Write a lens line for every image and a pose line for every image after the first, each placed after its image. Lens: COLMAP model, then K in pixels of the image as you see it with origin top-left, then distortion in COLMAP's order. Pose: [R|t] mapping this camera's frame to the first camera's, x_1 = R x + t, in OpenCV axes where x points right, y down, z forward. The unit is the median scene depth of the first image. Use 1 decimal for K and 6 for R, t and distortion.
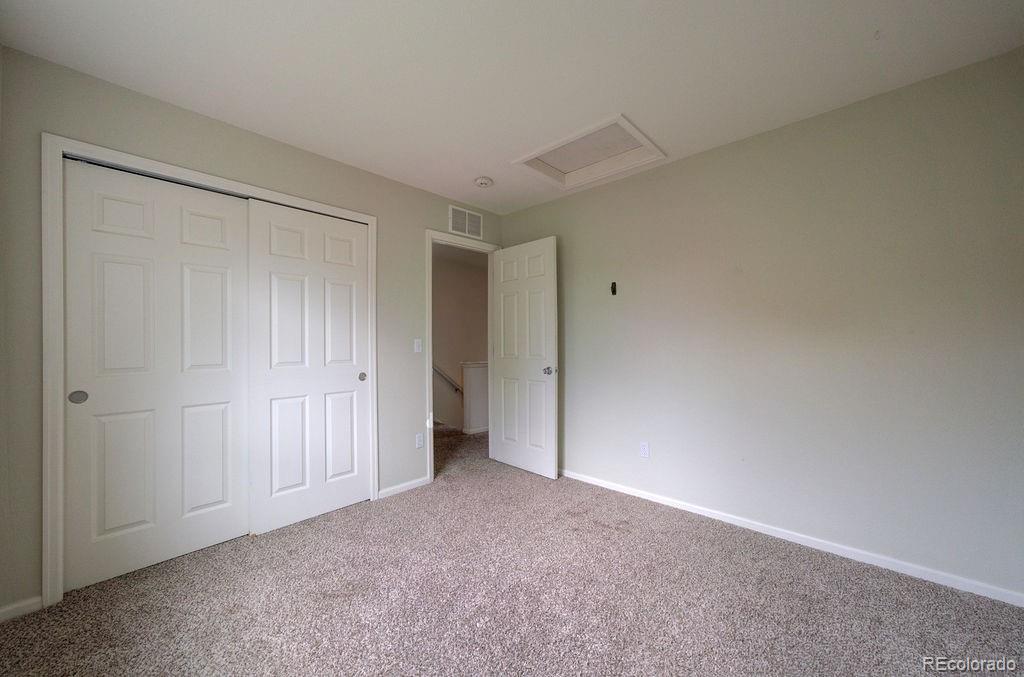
lens RADIAL K [[394.1, 0, 525.0], [0, 394.1, 342.2], [0, 0, 1]] dist [0.013561, 0.000109]
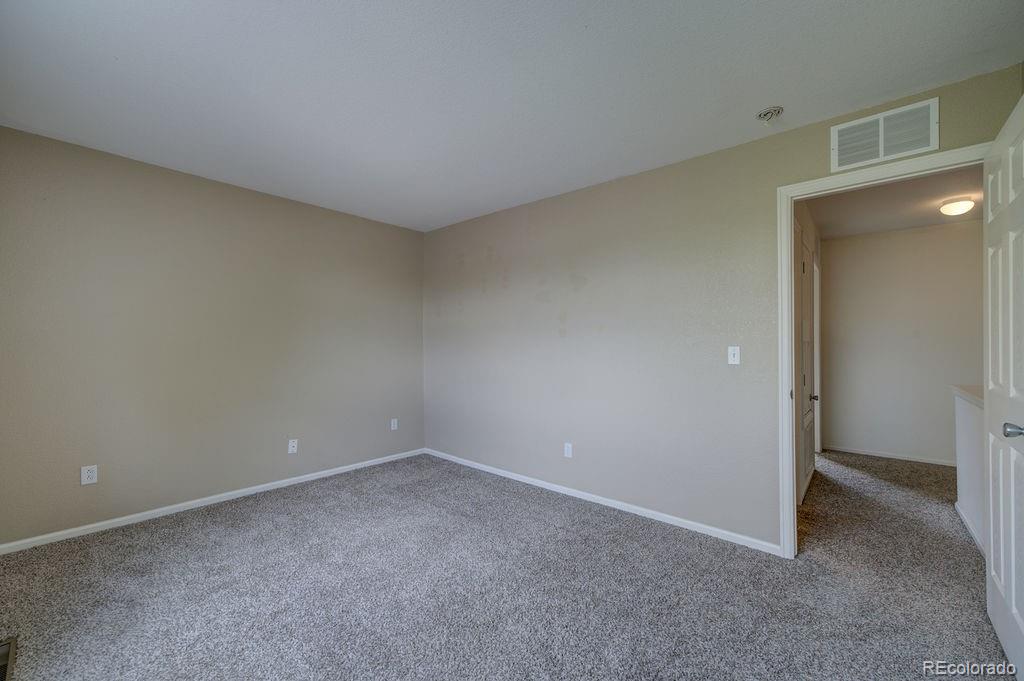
lens RADIAL K [[415.9, 0, 514.1], [0, 415.9, 342.6], [0, 0, 1]] dist [-0.001679, 0.000125]
pose [[0.012068, -0.006418, -0.999907, 0.432227], [-0.014104, 0.999879, -0.006588, -0.001572], [0.999828, 0.014182, 0.011976, 0.481944]]
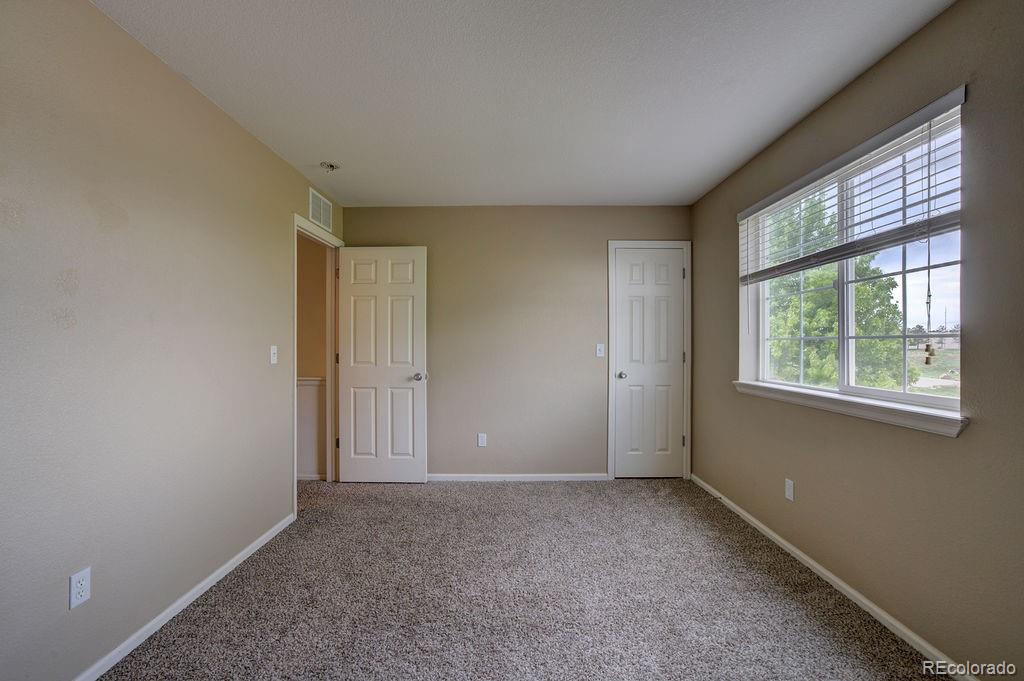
lens RADIAL K [[434.2, 0, 507.3], [0, 434.2, 344.2], [0, 0, 1]] dist [-0.034187, 0.000804]
pose [[0.750161, 0.001903, 0.661252, -0.466808], [0.007387, 0.999909, -0.011258, 0.002296], [-0.661214, 0.013330, 0.750079, 0.029743]]
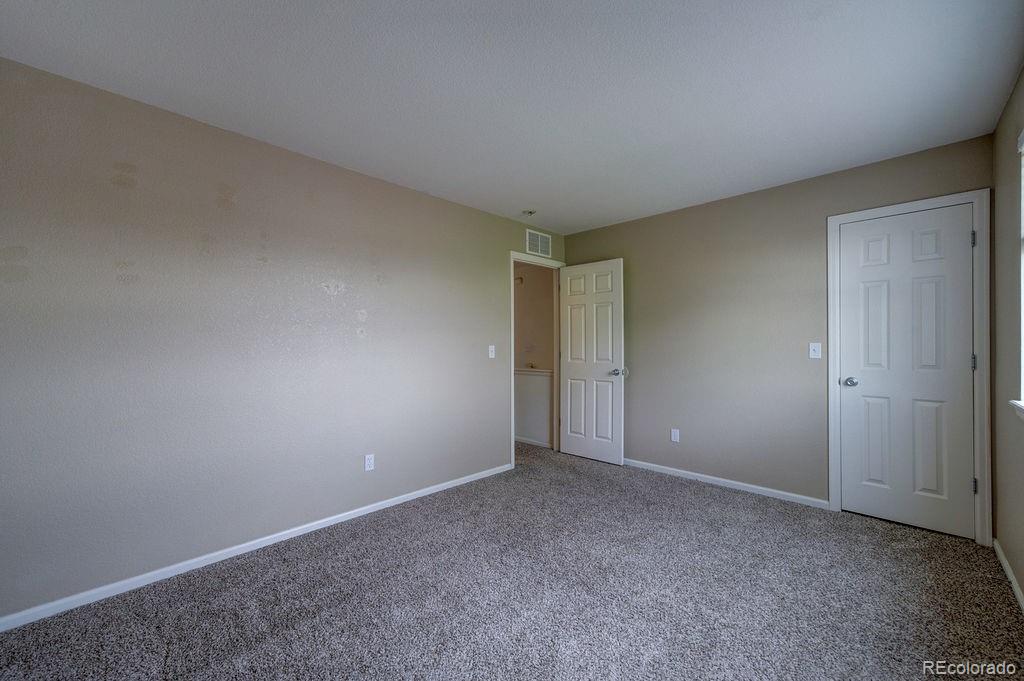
lens RADIAL K [[411.7, 0, 512.0], [0, 411.7, 340.5], [0, 0, 1]] dist [-0.001408, 0.012727]
pose [[0.999151, -0.001467, -0.041176, -0.180058], [0.000677, 0.999816, -0.019185, 0.001823], [0.041196, 0.019140, 0.998968, -0.197160]]
